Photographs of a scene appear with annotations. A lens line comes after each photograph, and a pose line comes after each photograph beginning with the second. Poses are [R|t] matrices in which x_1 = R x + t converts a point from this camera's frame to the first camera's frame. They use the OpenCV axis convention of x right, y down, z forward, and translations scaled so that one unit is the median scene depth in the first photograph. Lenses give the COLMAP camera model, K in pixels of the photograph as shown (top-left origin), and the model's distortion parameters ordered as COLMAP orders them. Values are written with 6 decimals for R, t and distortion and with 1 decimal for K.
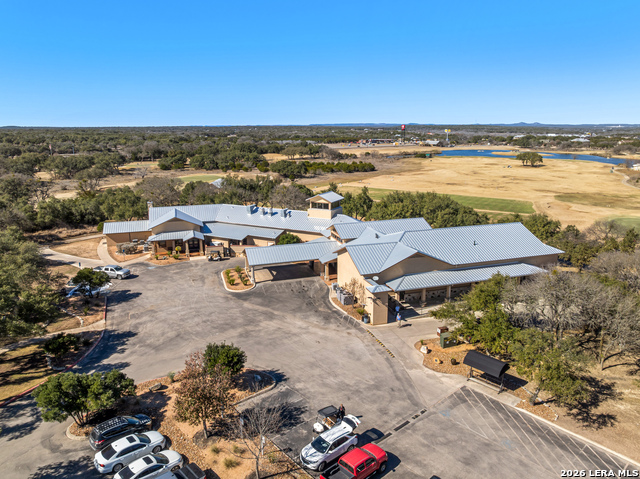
lens RADIAL K [[456.6, 0, 323.3], [0, 456.6, 238.7], [0, 0, 1]] dist [-0.034219, 0.000938]
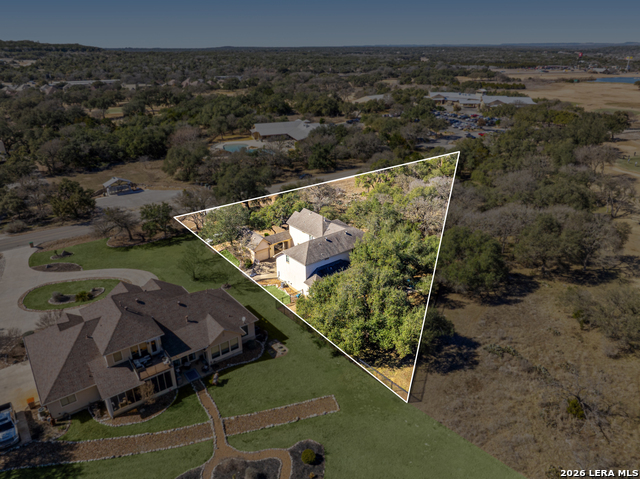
lens RADIAL K [[456.6, 0, 323.3], [0, 456.6, 238.7], [0, 0, 1]] dist [-0.034219, 0.000938]
pose [[0.929590, 0.139848, -0.341034, 0.056610], [-0.082811, 0.980815, 0.176479, 0.131381], [0.359172, -0.135812, 0.923337, -0.721701]]
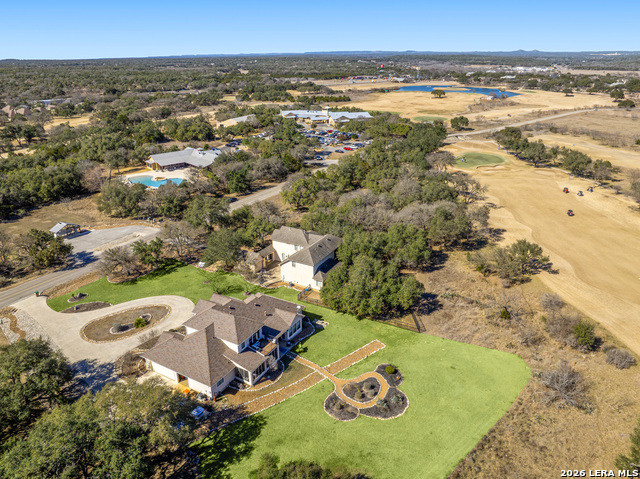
lens RADIAL K [[456.6, 0, 323.3], [0, 456.6, 238.7], [0, 0, 1]] dist [-0.034219, 0.000938]
pose [[0.999931, -0.010168, 0.005894, -0.014058], [0.009204, 0.989358, 0.145210, 0.121826], [-0.007308, -0.145146, 0.989383, -0.816281]]
